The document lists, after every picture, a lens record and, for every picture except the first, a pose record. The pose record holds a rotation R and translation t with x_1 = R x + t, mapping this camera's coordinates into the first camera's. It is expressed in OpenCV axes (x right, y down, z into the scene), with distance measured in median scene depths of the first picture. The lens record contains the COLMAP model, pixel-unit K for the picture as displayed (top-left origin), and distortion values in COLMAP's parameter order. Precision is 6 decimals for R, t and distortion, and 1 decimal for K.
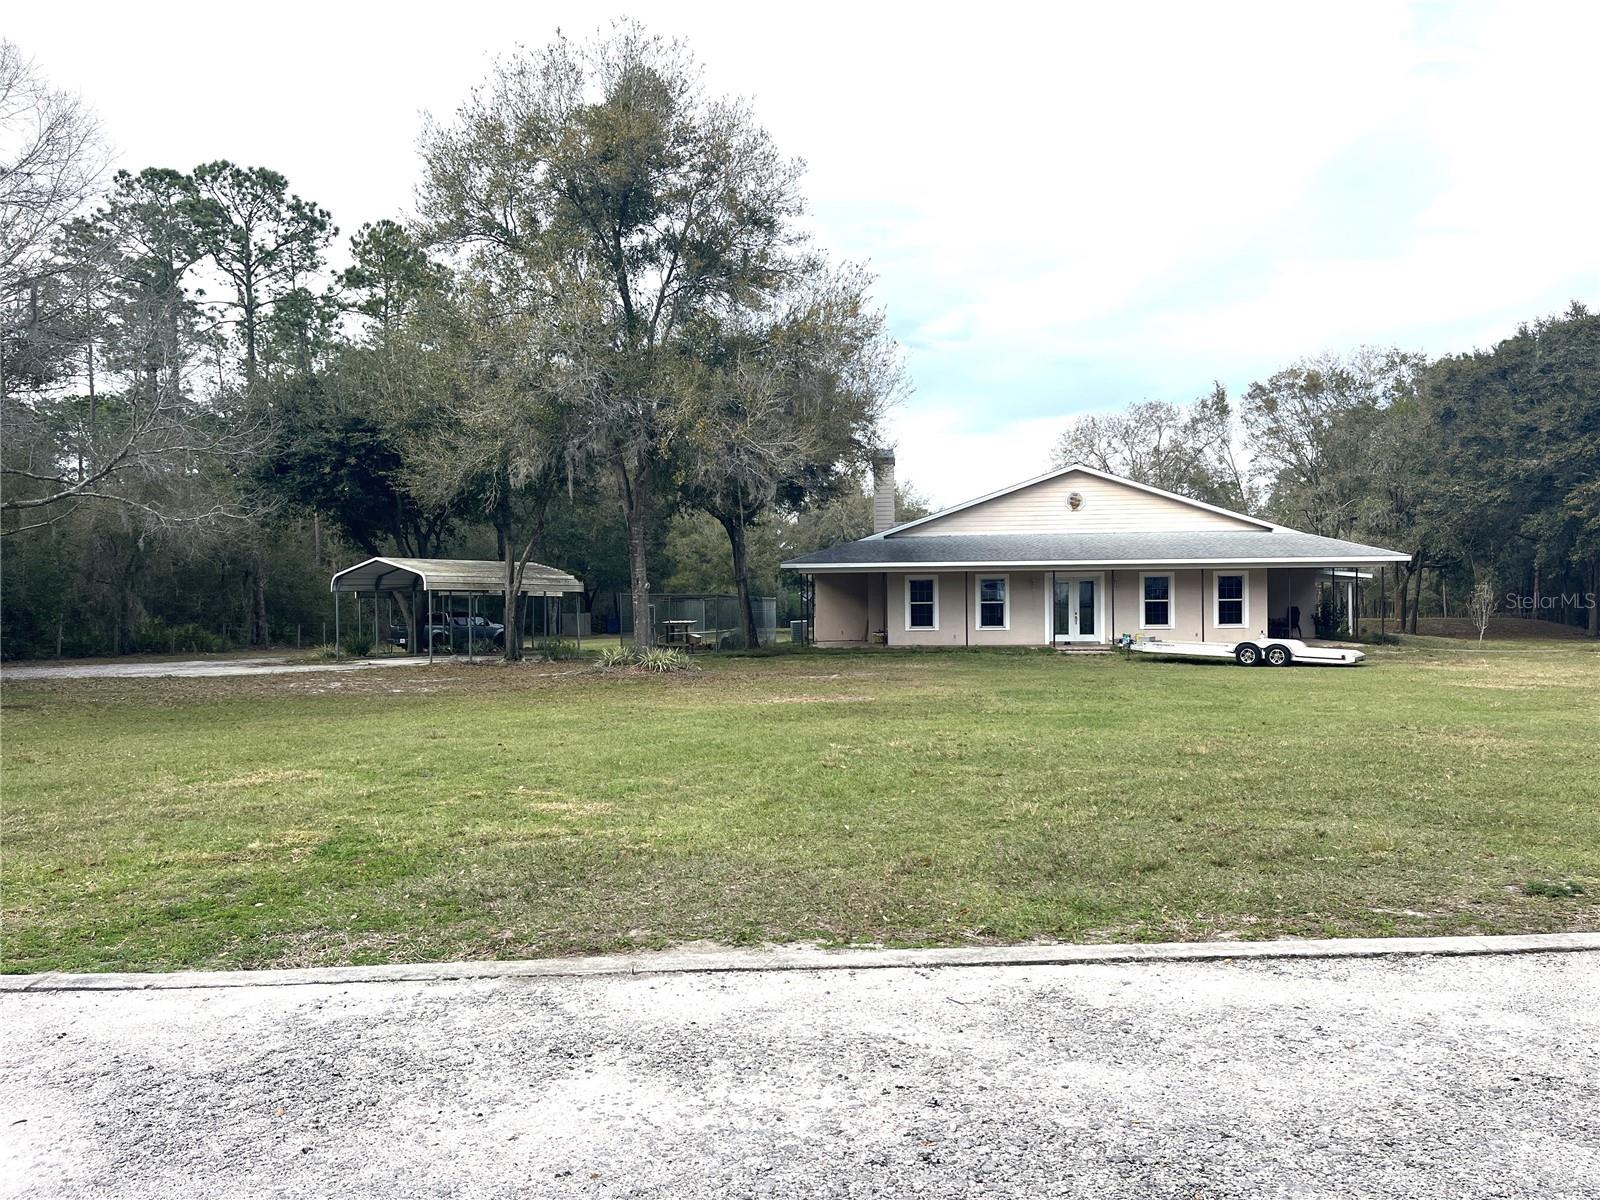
lens RADIAL K [[1209.1, 0, 800.0], [0, 1209.1, 600.0], [0, 0, 1]] dist [-0.002160, 0.000106]
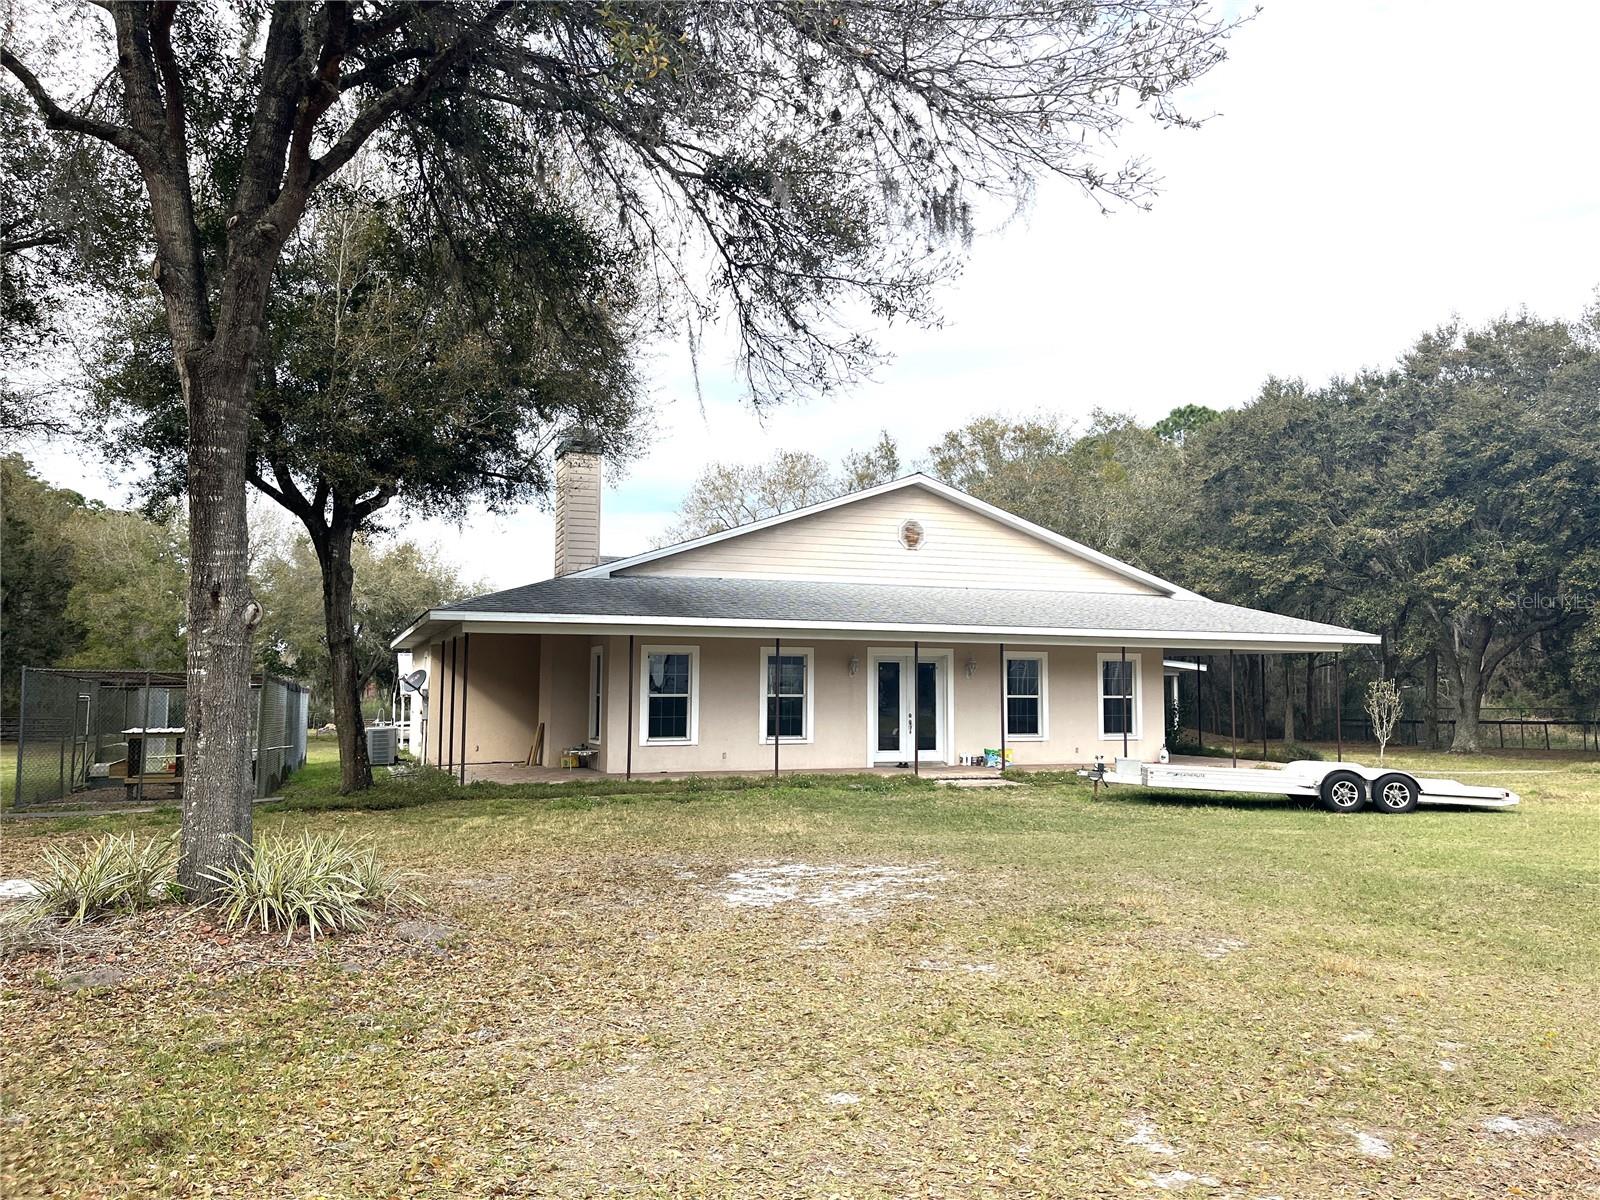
lens RADIAL K [[1179.3, 0, 802.4], [0, 1179.3, 557.6], [0, 0, 1]] dist [0.032944, -0.000994]
pose [[0.889308, 0.065969, 0.452526, -0.097285], [-0.011162, 0.992377, -0.122734, 0.005640], [-0.457173, 0.104098, 0.883265, 0.489521]]
